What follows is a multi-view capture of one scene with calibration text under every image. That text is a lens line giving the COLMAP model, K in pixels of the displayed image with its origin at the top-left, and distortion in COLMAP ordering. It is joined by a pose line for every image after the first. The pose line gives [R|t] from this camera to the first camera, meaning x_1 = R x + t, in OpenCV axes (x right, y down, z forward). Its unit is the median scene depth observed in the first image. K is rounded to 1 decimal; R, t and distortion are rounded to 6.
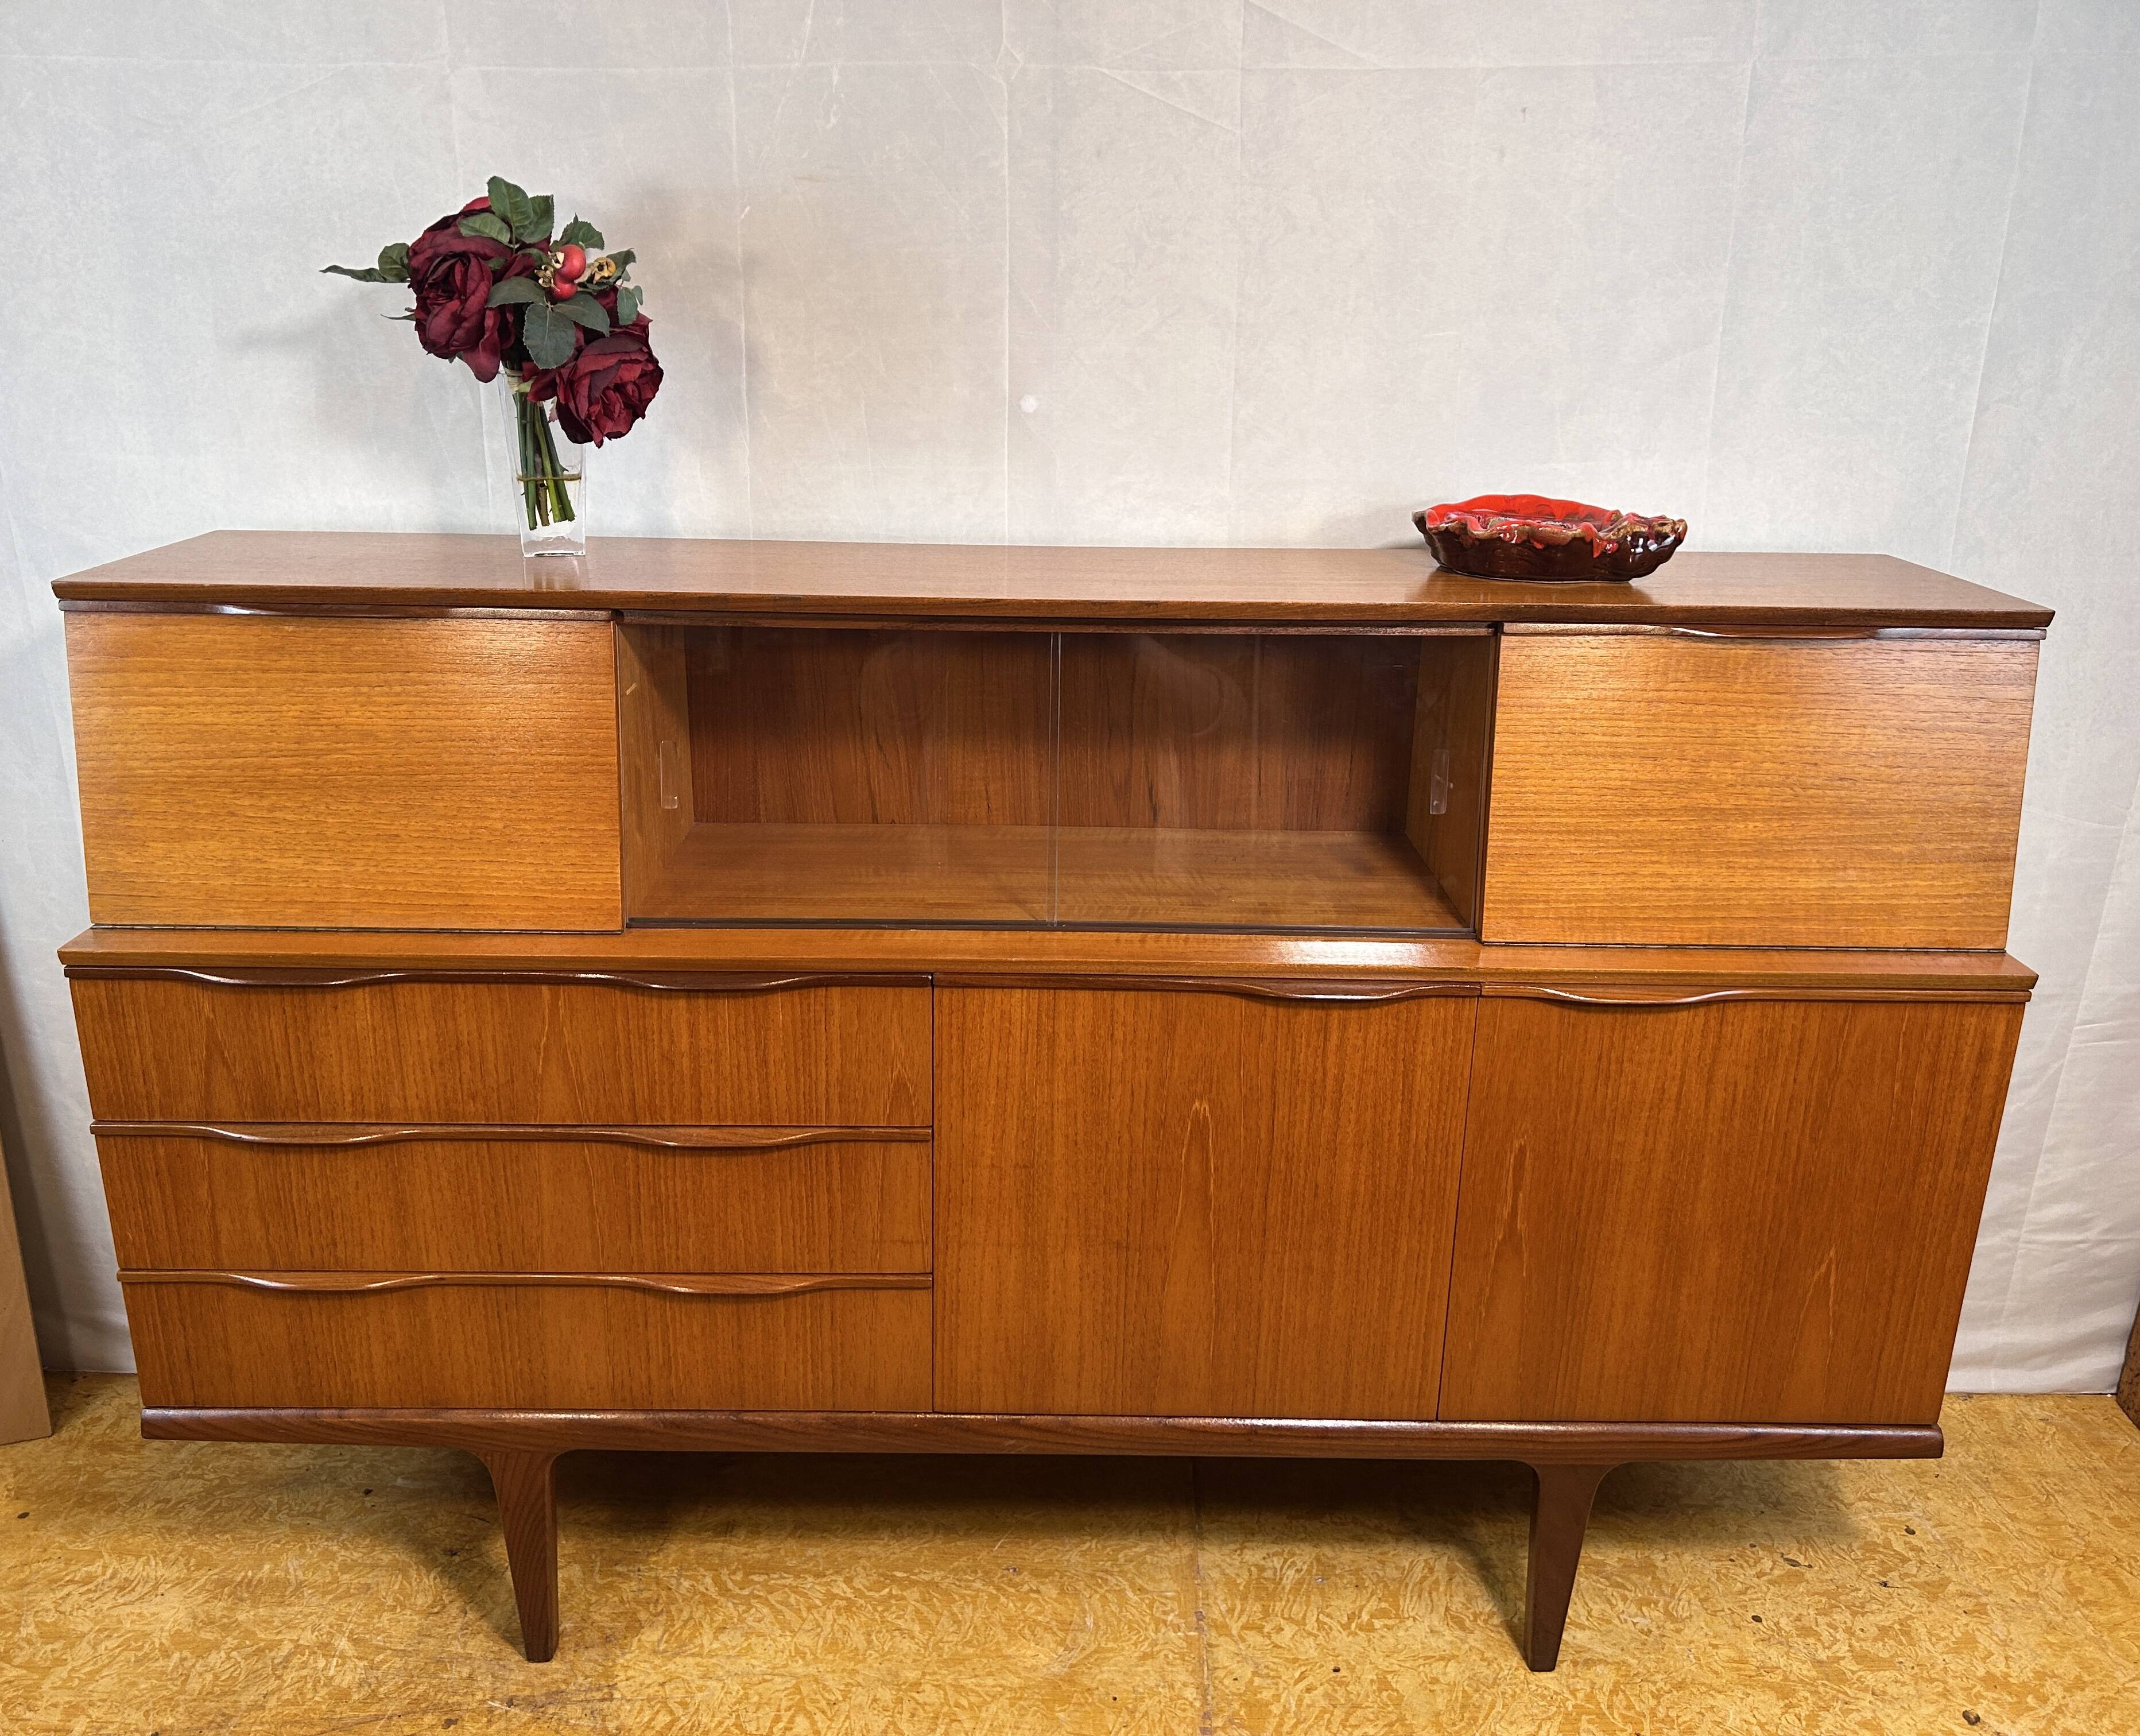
lens RADIAL K [[1742.1, 0, 1048.0], [0, 1742.1, 873.9], [0, 0, 1]] dist [0.053925, -0.062024]
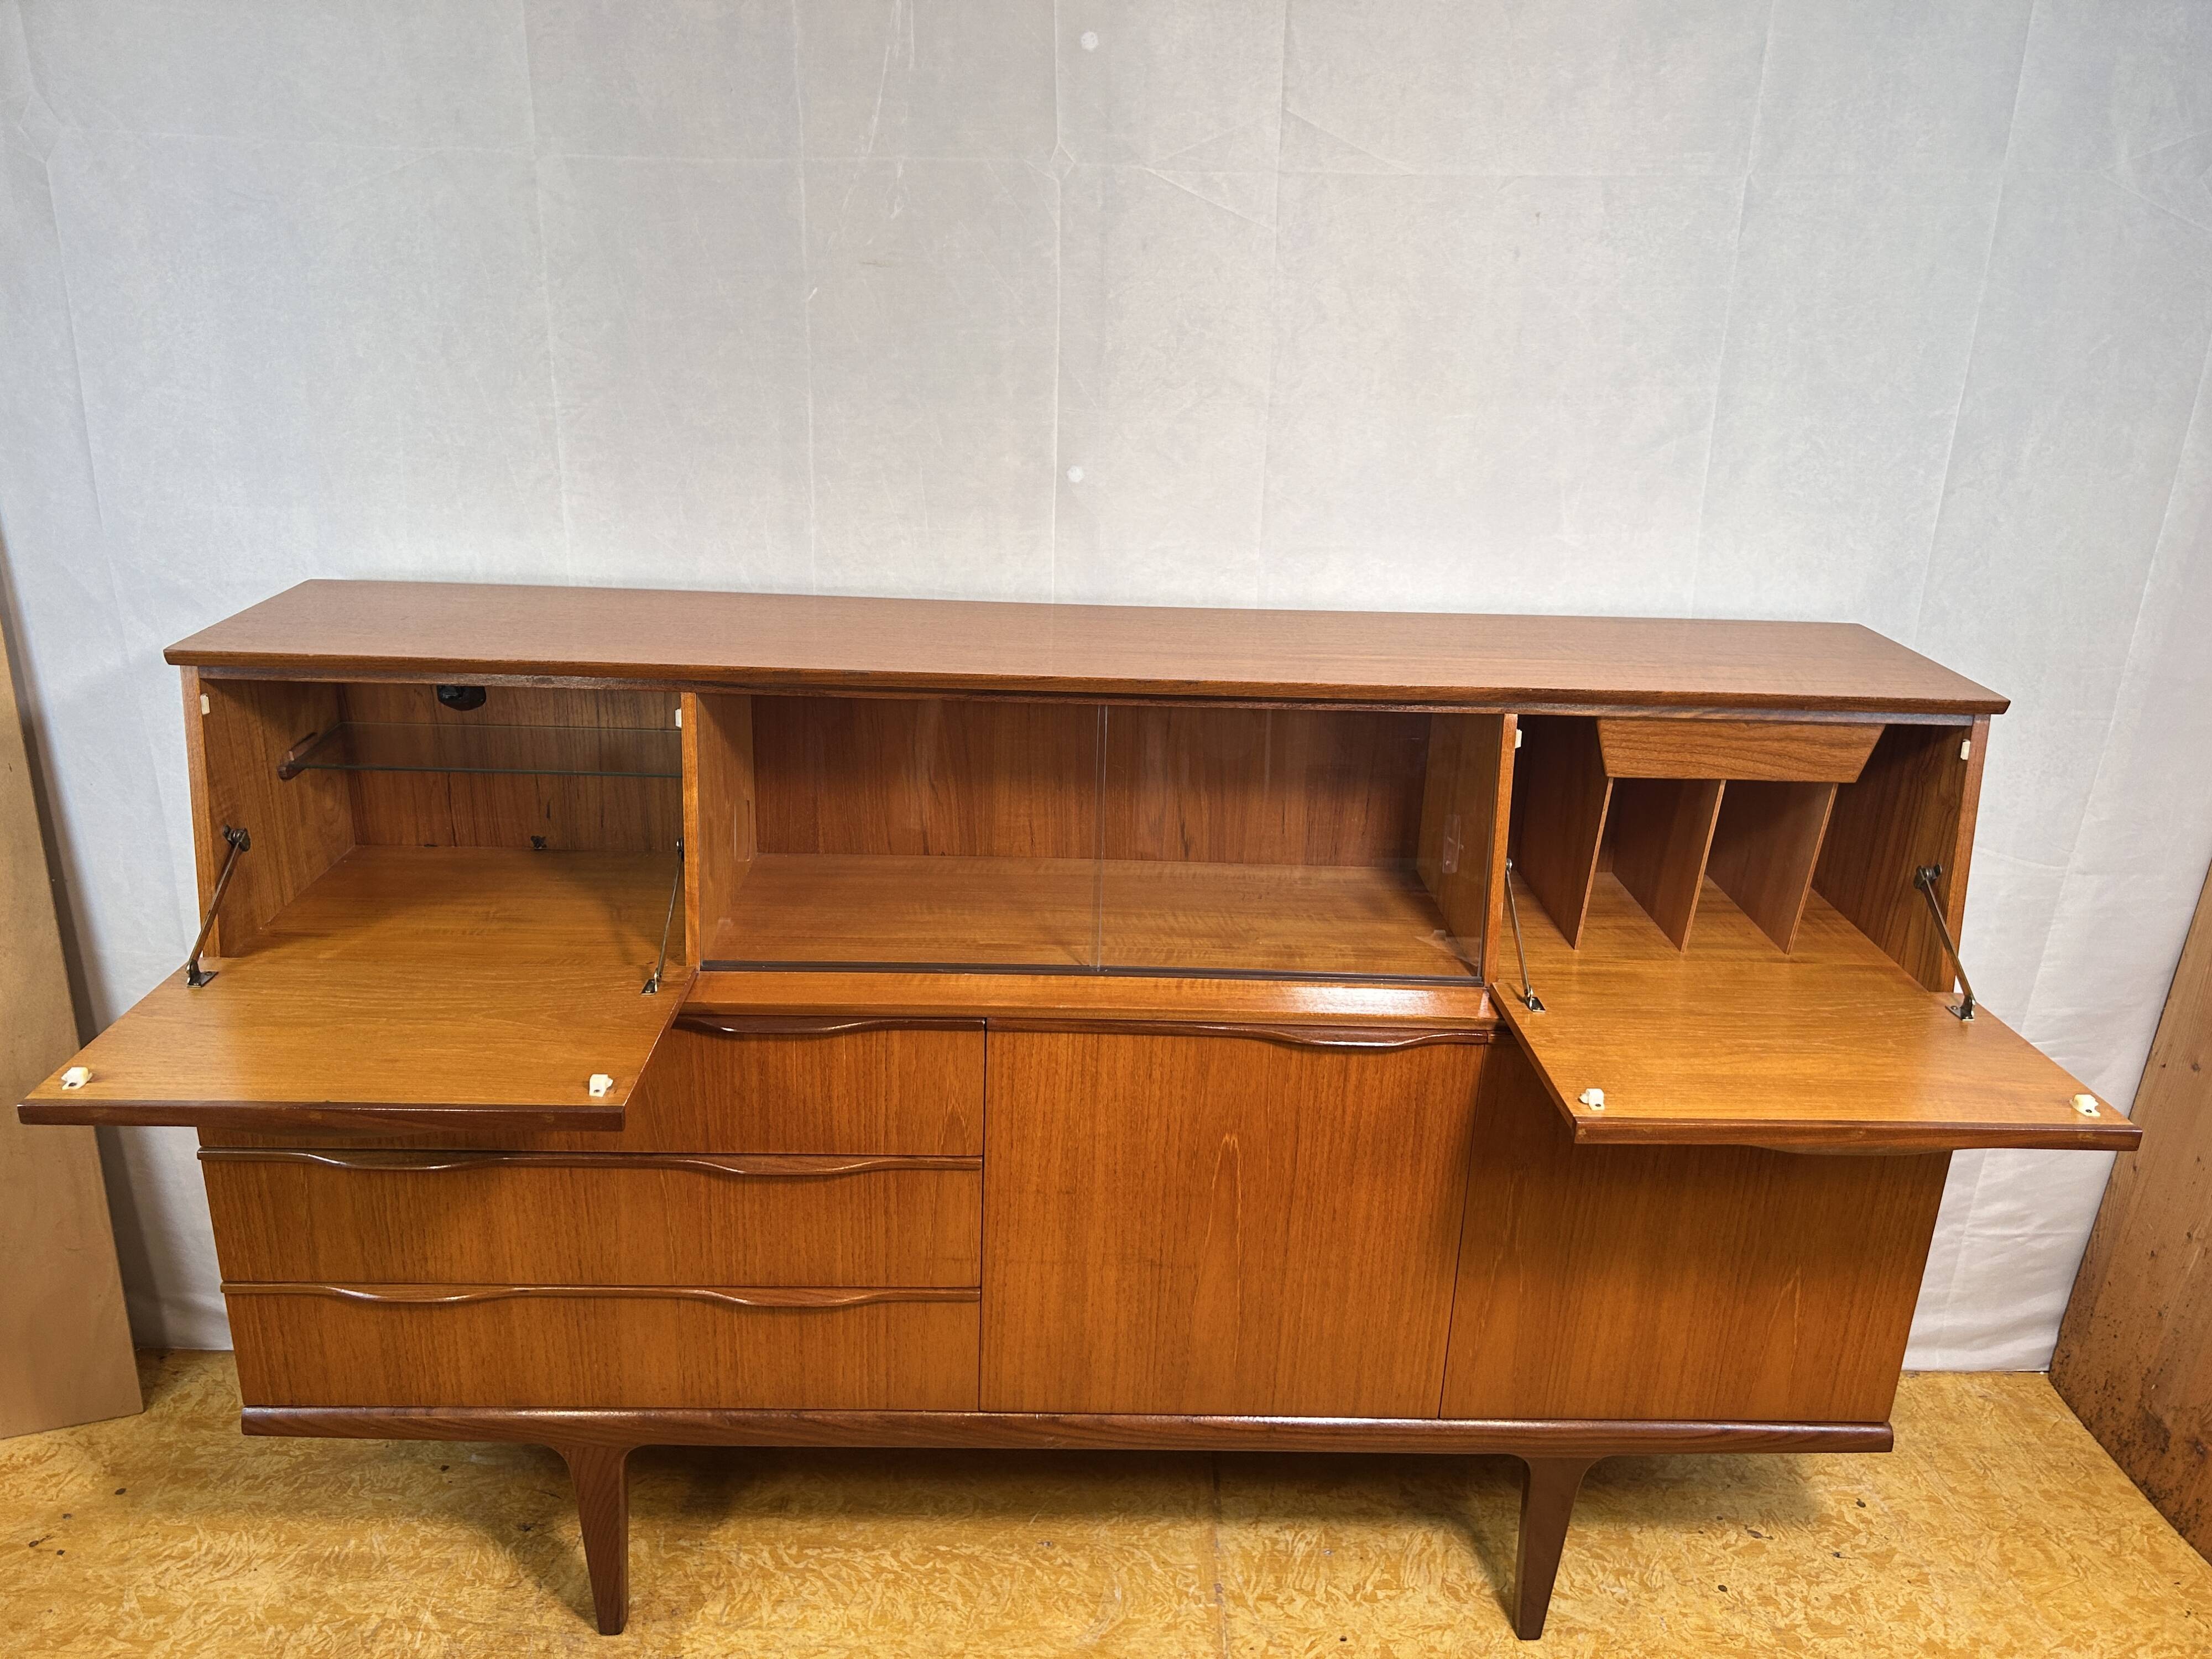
lens RADIAL K [[1665.4, 0, 1102.6], [0, 1665.4, 834.8], [0, 0, 1]] dist [0.052929, -0.060798]
pose [[0.999535, 0.010769, 0.028539, -0.021653], [-0.011433, 0.999665, 0.023201, -0.072519], [-0.028280, -0.023517, 0.999323, -0.032185]]
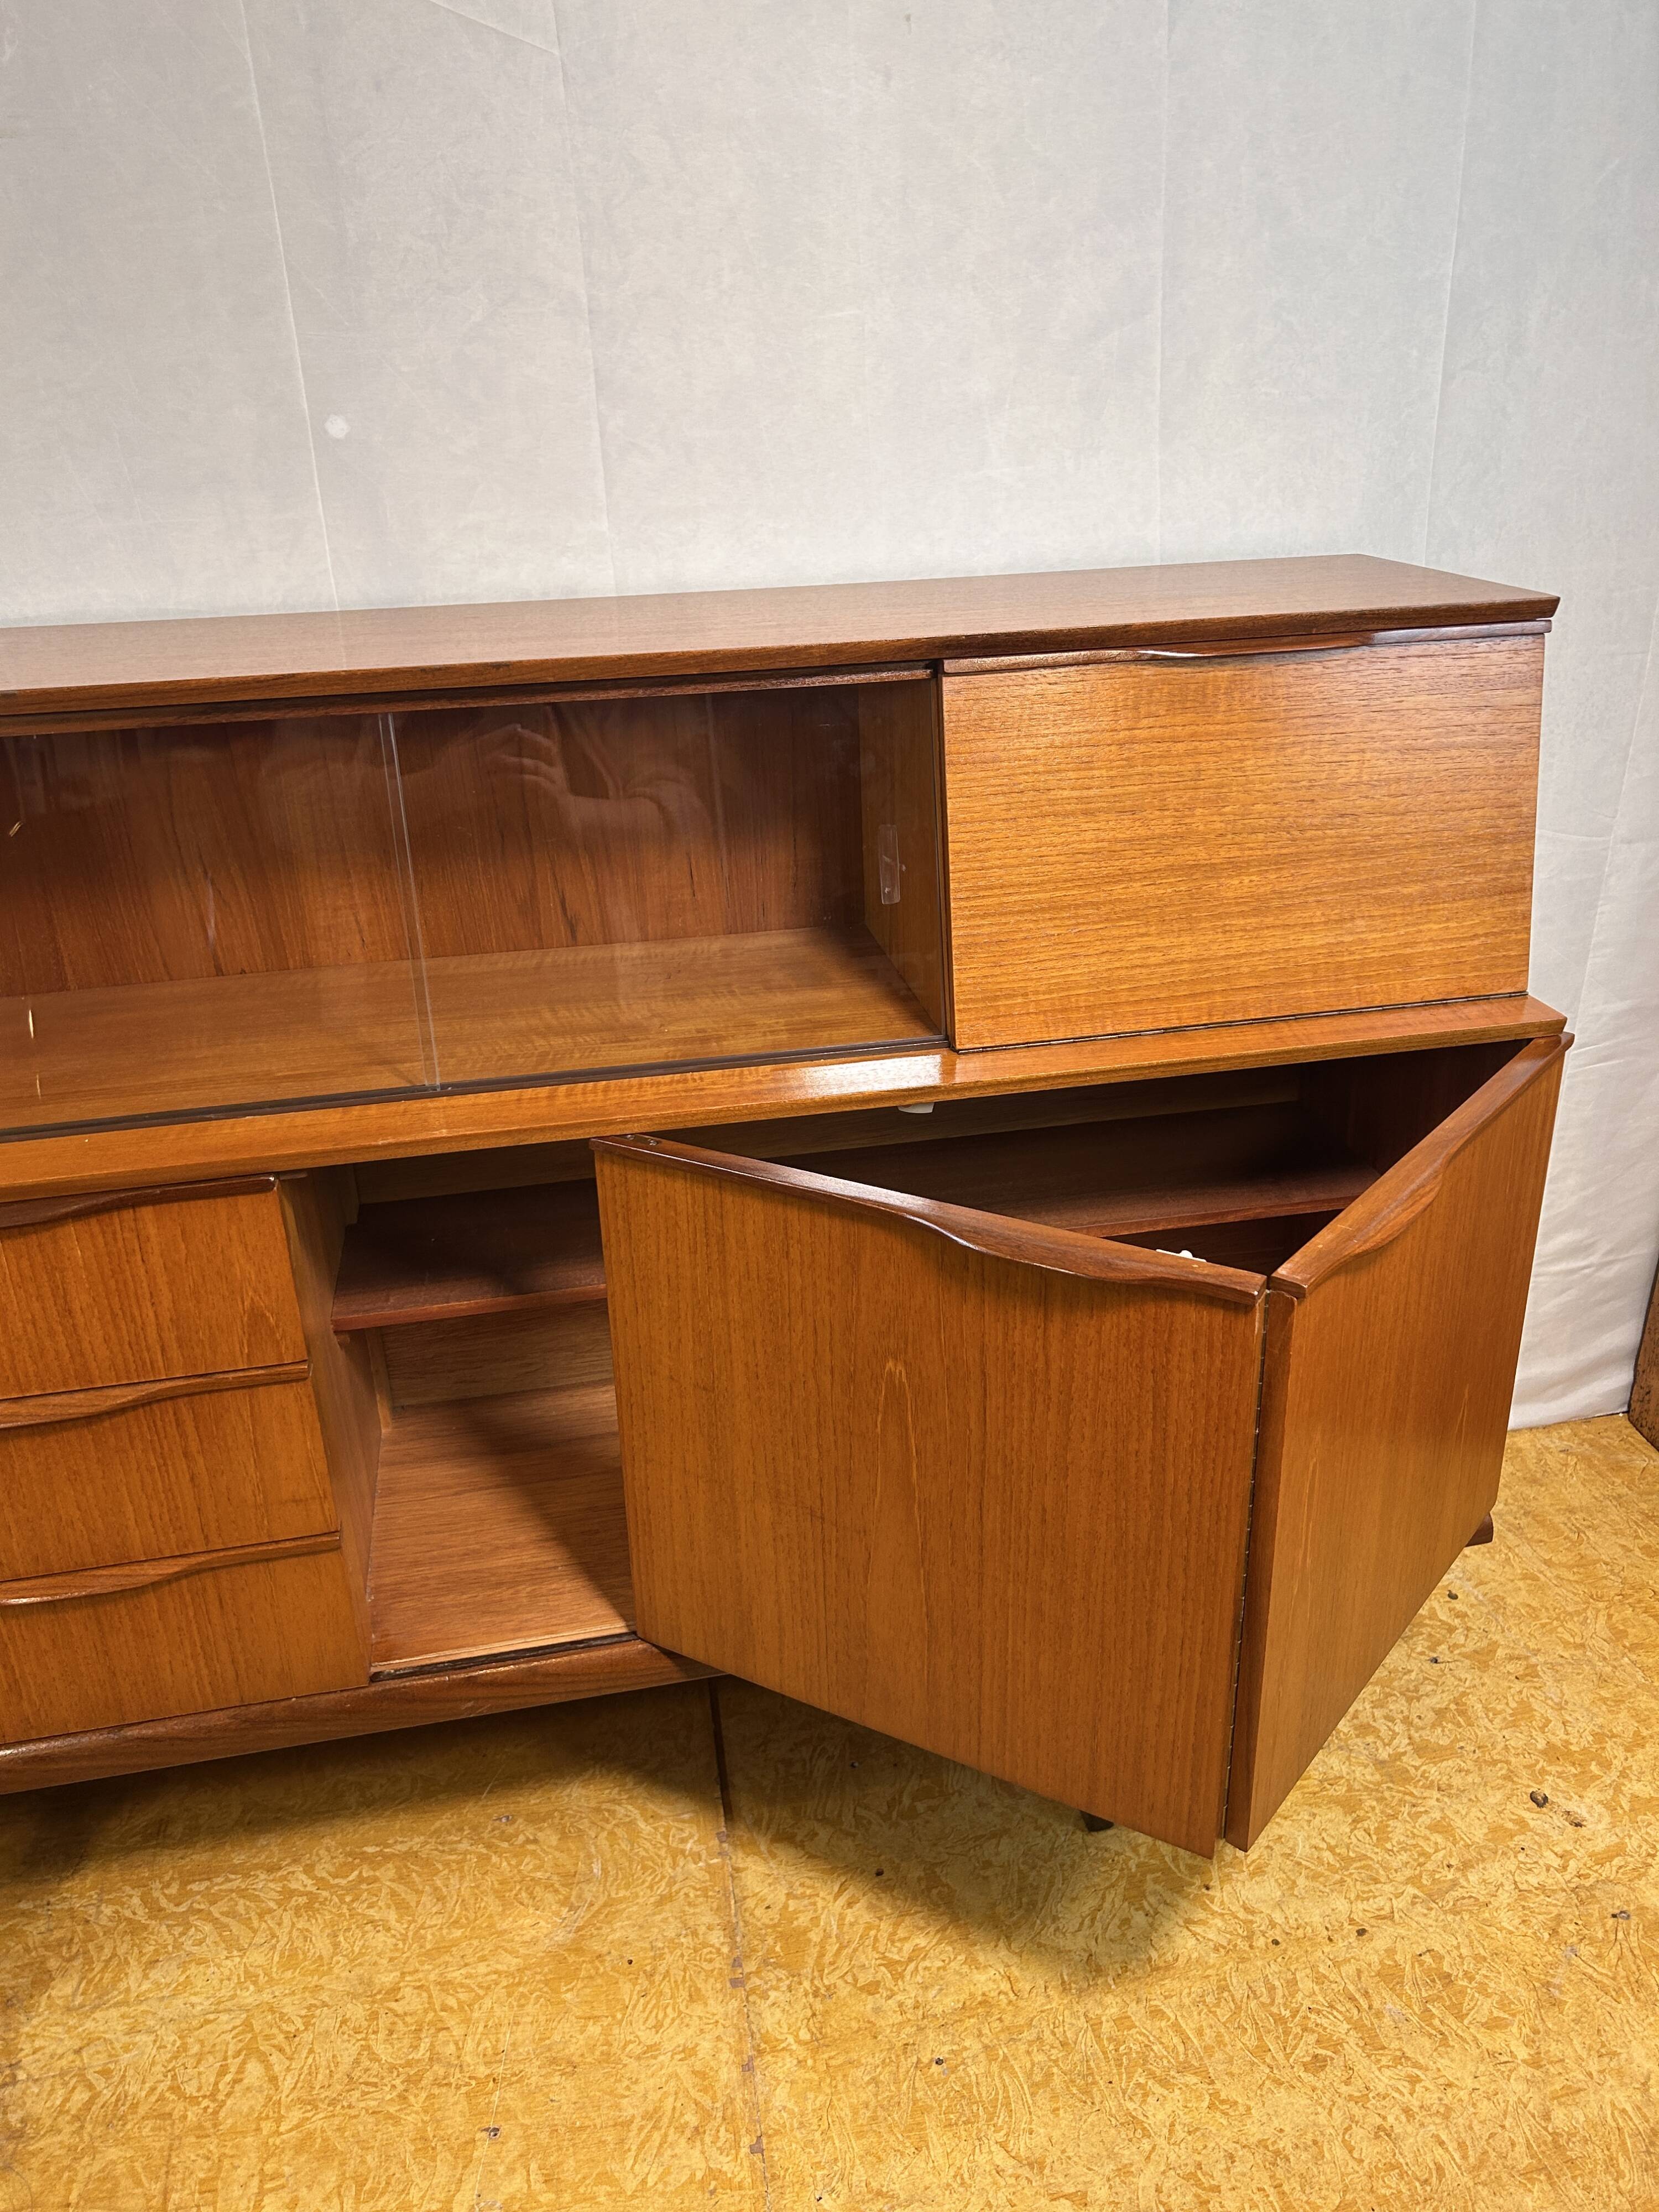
lens RADIAL K [[1665.4, 0, 845.5], [0, 1665.4, 1096.9], [0, 0, 1]] dist [0.052929, -0.060798]
pose [[0.980790, -0.117316, 0.155845, 0.061875], [0.103665, 0.990252, 0.093033, -0.016967], [-0.165240, -0.075090, 0.983391, 0.199278]]
